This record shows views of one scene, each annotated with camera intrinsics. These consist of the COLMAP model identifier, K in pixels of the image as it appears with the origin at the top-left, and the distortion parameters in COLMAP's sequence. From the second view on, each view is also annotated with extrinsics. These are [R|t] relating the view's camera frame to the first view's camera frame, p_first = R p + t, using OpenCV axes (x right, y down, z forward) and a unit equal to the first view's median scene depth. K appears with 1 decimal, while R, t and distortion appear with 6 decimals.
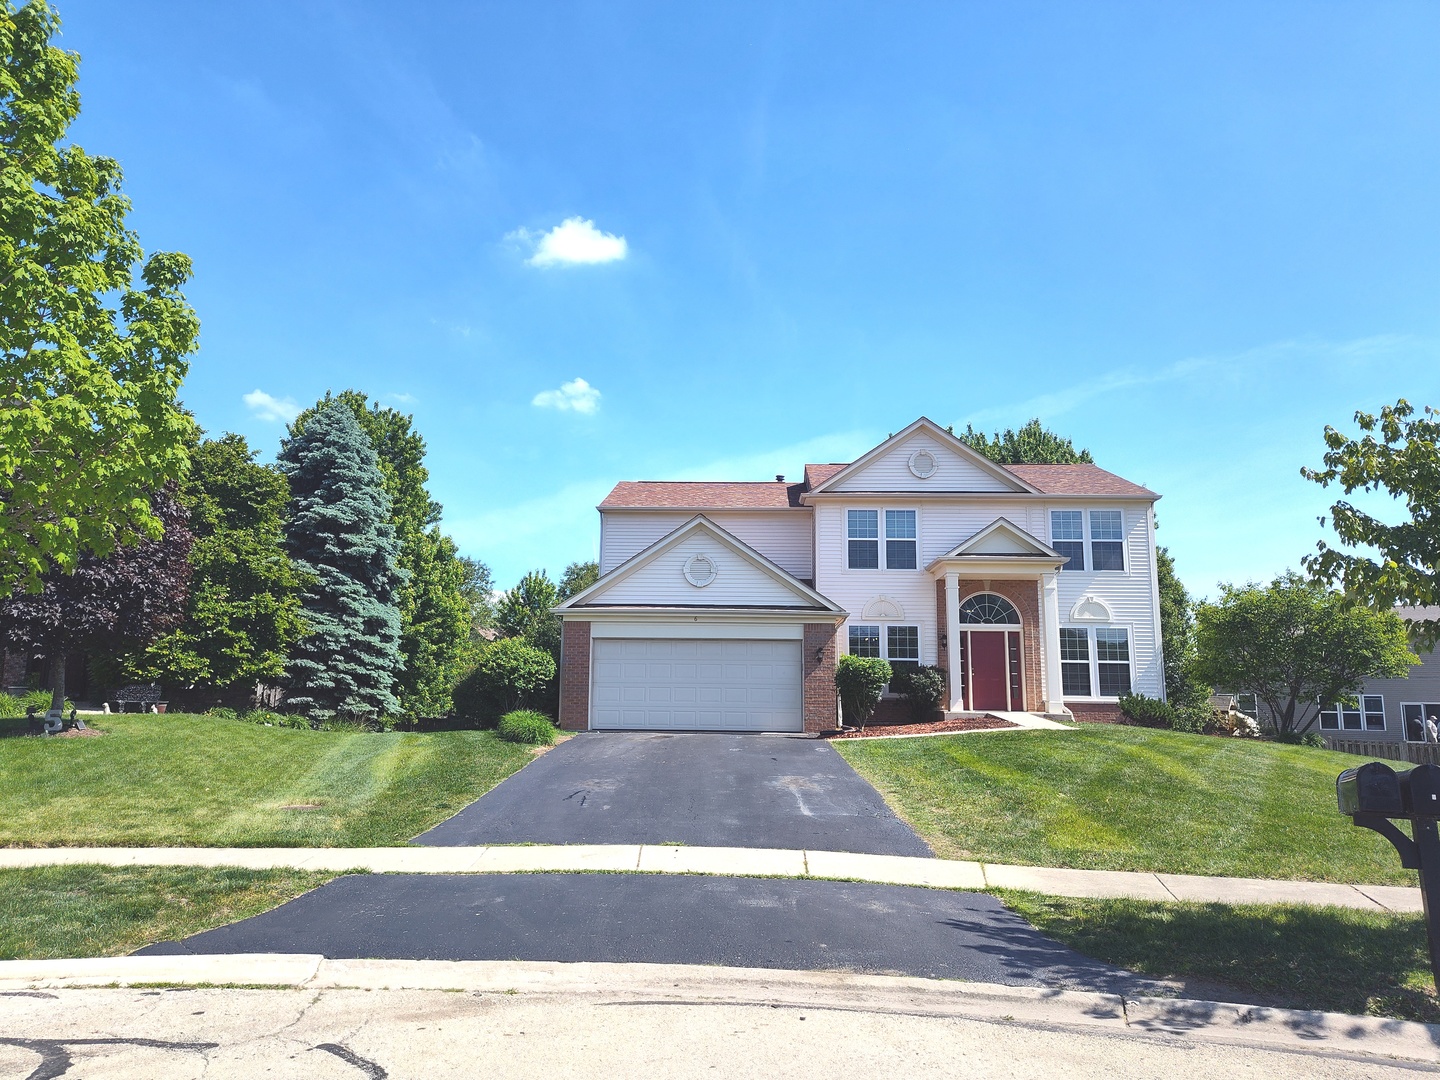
lens RADIAL K [[978.1, 0, 720.9], [0, 978.1, 538.9], [0, 0, 1]] dist [-0.011728, -0.018244]
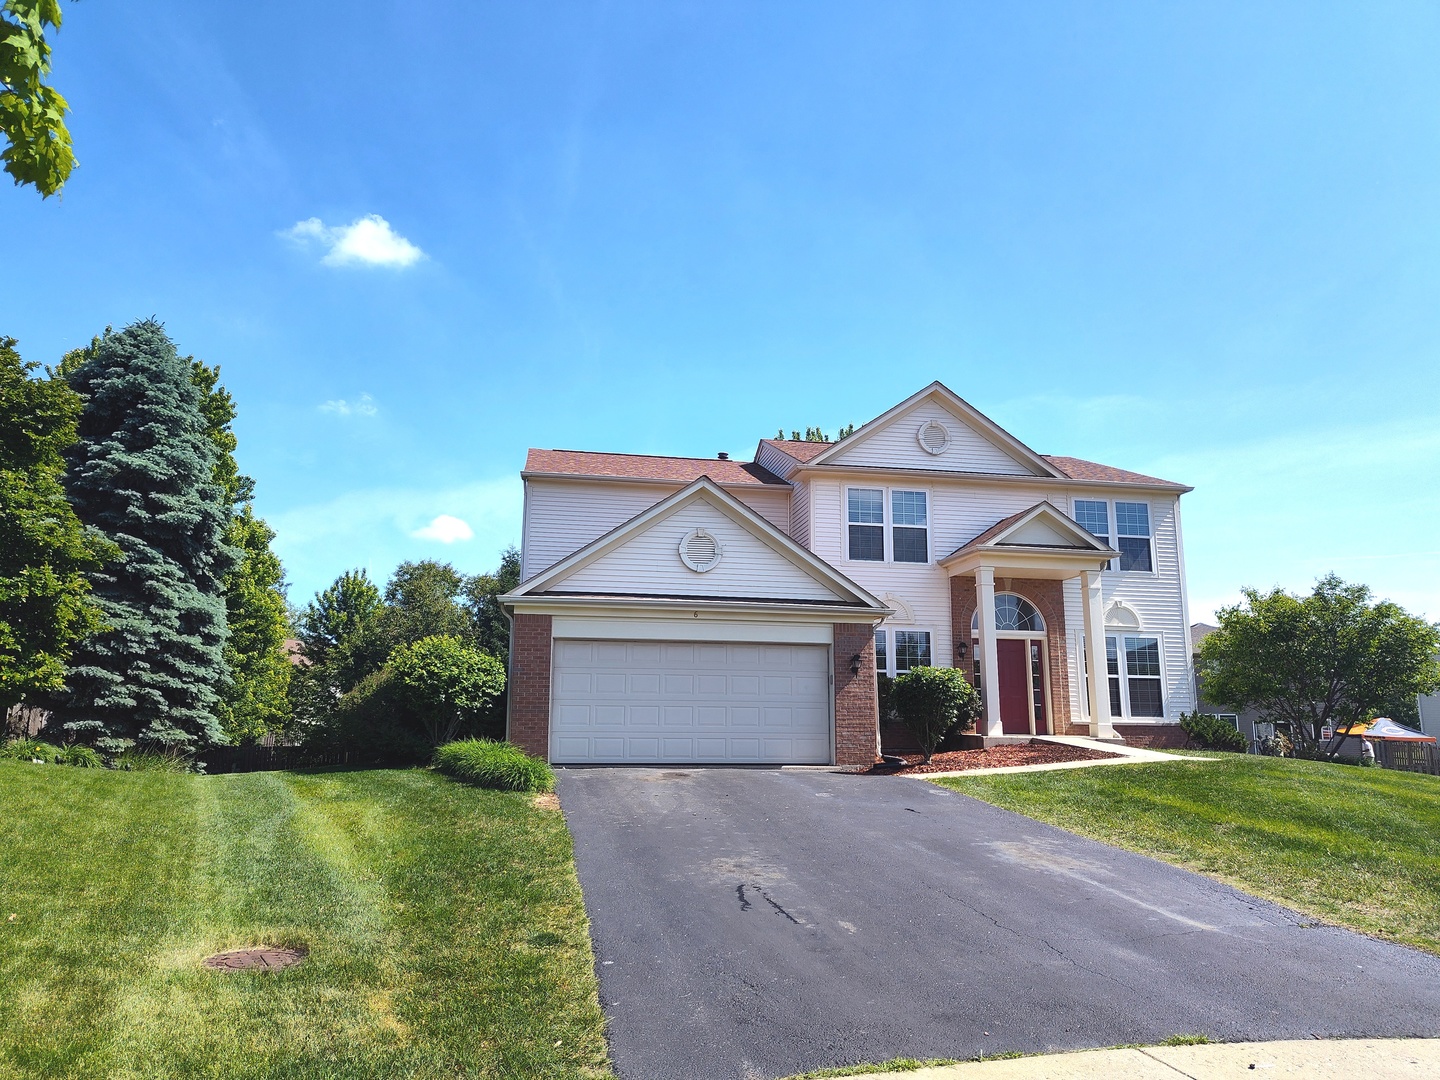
lens RADIAL K [[978.1, 0, 720.4], [0, 978.1, 544.0], [0, 0, 1]] dist [-0.011728, -0.018244]
pose [[0.974487, 0.036092, 0.221523, -0.151253], [-0.032434, 0.999271, -0.020130, 0.036583], [-0.222088, 0.012431, 0.974947, 0.229408]]
